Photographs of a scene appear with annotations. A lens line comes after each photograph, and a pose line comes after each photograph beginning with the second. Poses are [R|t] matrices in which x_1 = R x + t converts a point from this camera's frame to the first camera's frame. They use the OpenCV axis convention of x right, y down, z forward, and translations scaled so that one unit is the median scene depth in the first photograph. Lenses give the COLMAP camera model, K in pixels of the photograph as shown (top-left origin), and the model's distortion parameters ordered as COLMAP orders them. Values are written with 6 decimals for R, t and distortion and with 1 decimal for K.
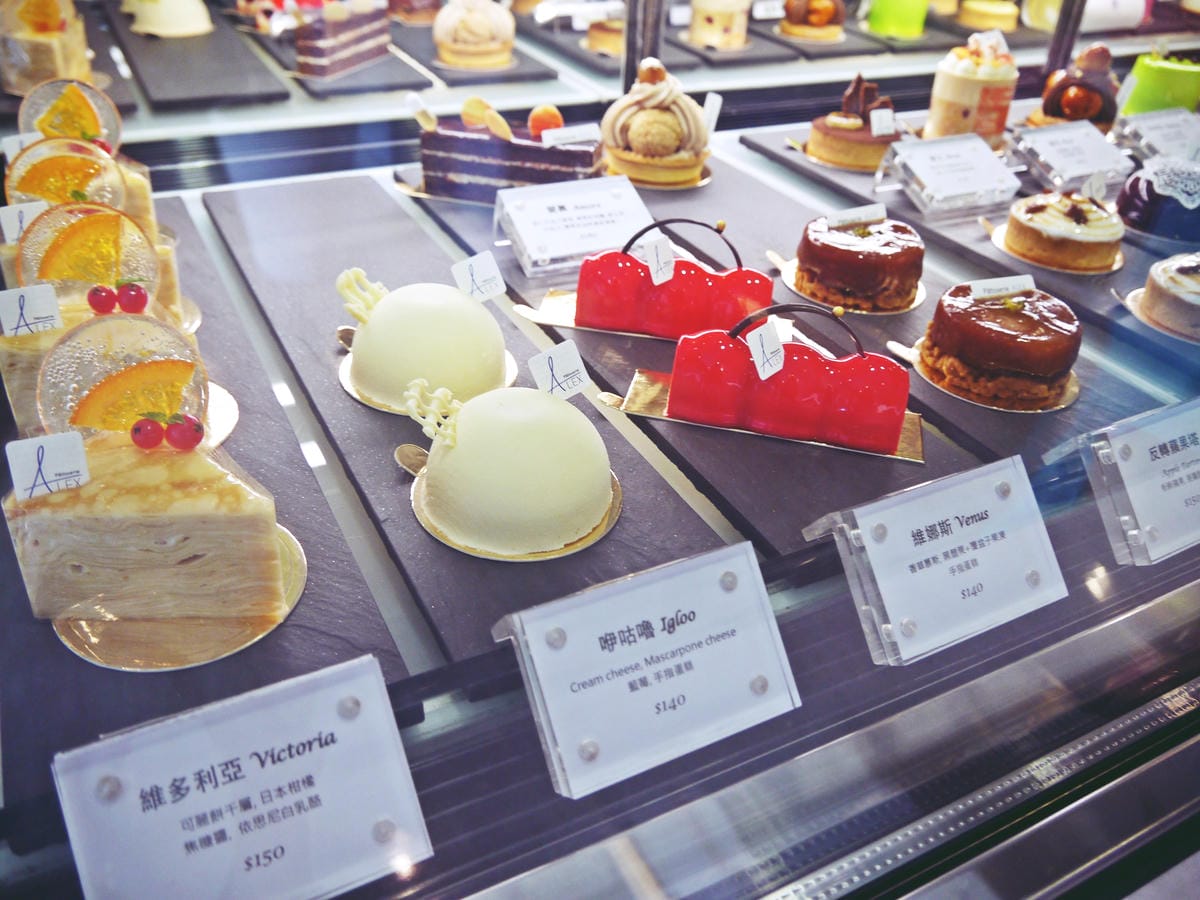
lens RADIAL K [[1018.8, 0, 600.0], [0, 1018.8, 450.0], [0, 0, 1]] dist [-0.049455, 0.012372]
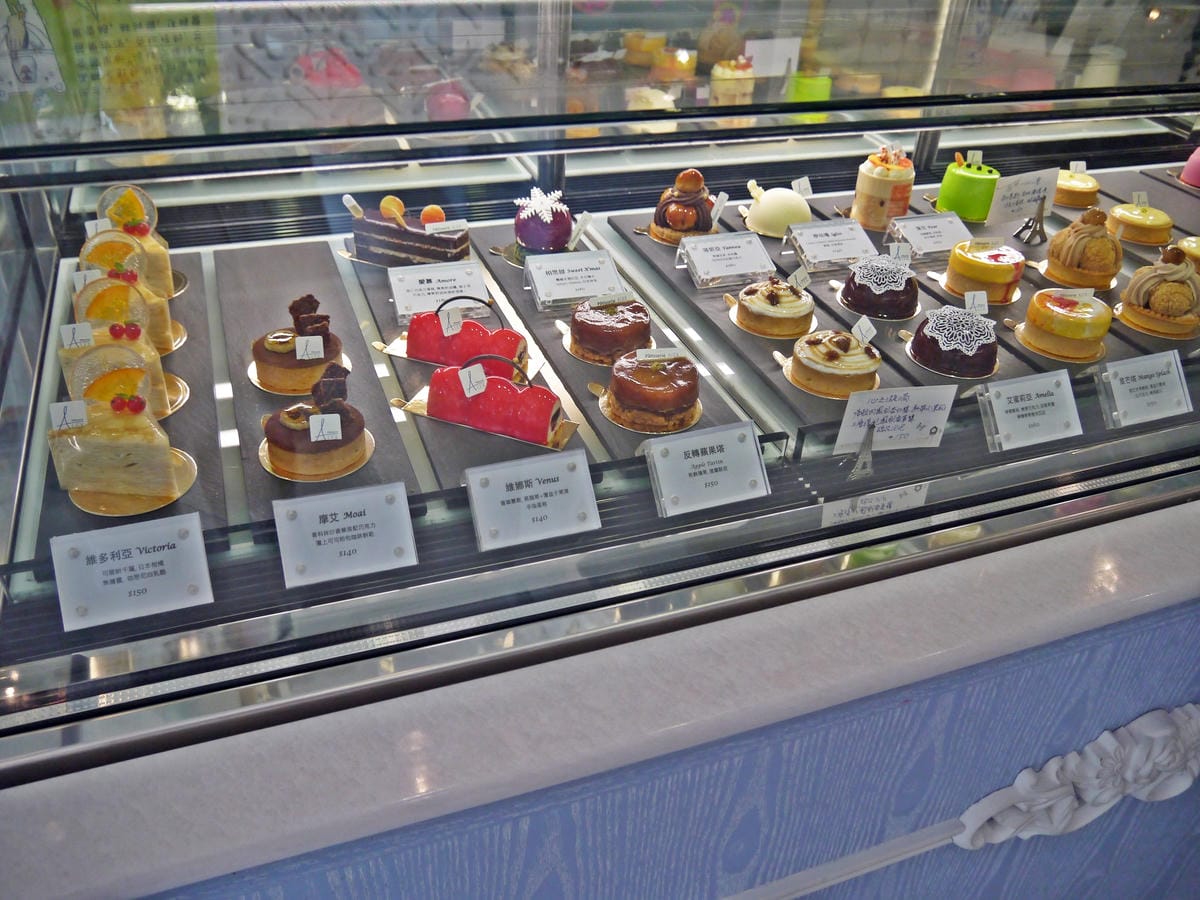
lens RADIAL K [[1018.8, 0, 600.0], [0, 1018.8, 450.0], [0, 0, 1]] dist [-0.049455, 0.012372]
pose [[0.991929, 0.072432, -0.104070, 0.667897], [-0.072447, 0.997366, 0.003646, -0.000776], [0.104060, 0.003923, 0.994563, -0.844005]]
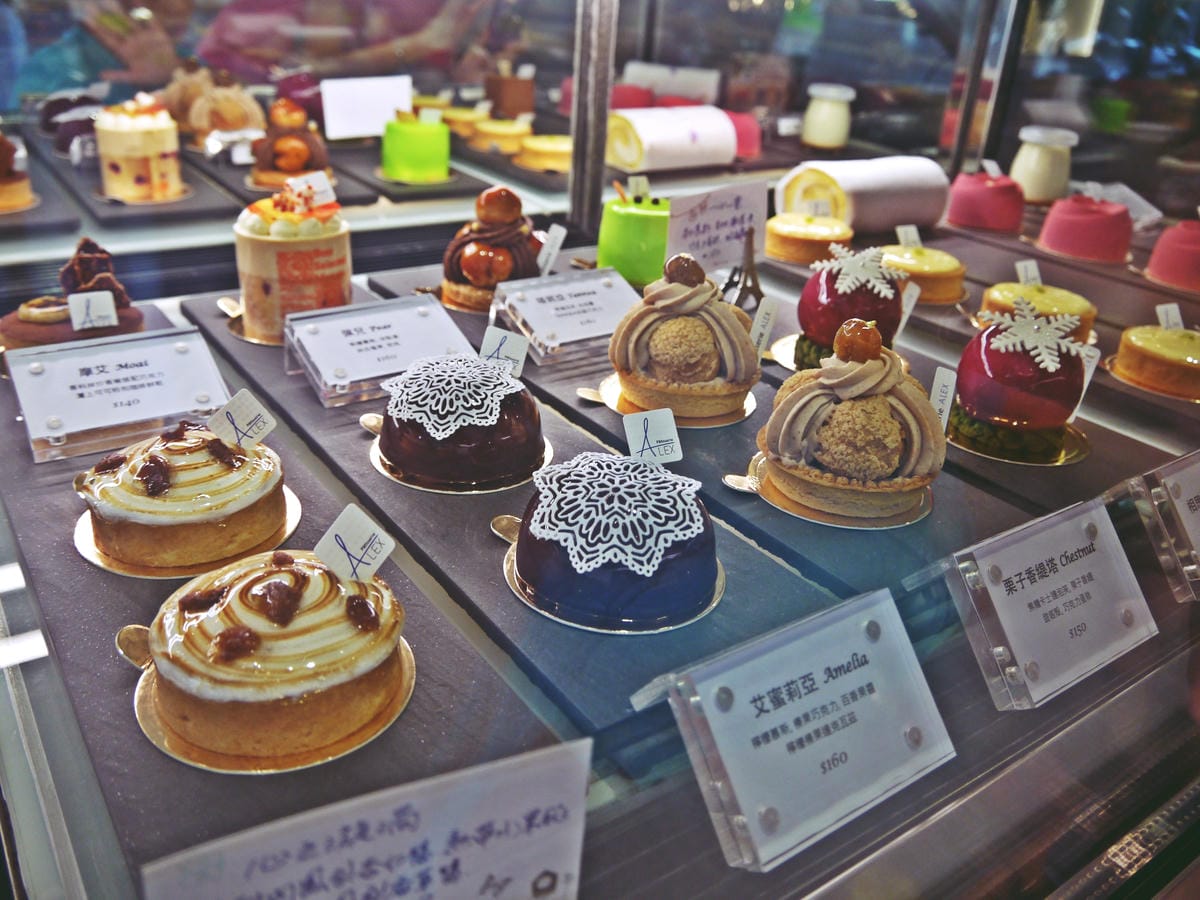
lens RADIAL K [[1018.8, 0, 600.0], [0, 1018.8, 450.0], [0, 0, 1]] dist [-0.049455, 0.012372]
pose [[0.991933, -0.041769, 0.119685, 1.116772], [0.057449, 0.989754, -0.130715, -0.270411], [-0.112999, 0.136537, 0.984169, 0.684798]]
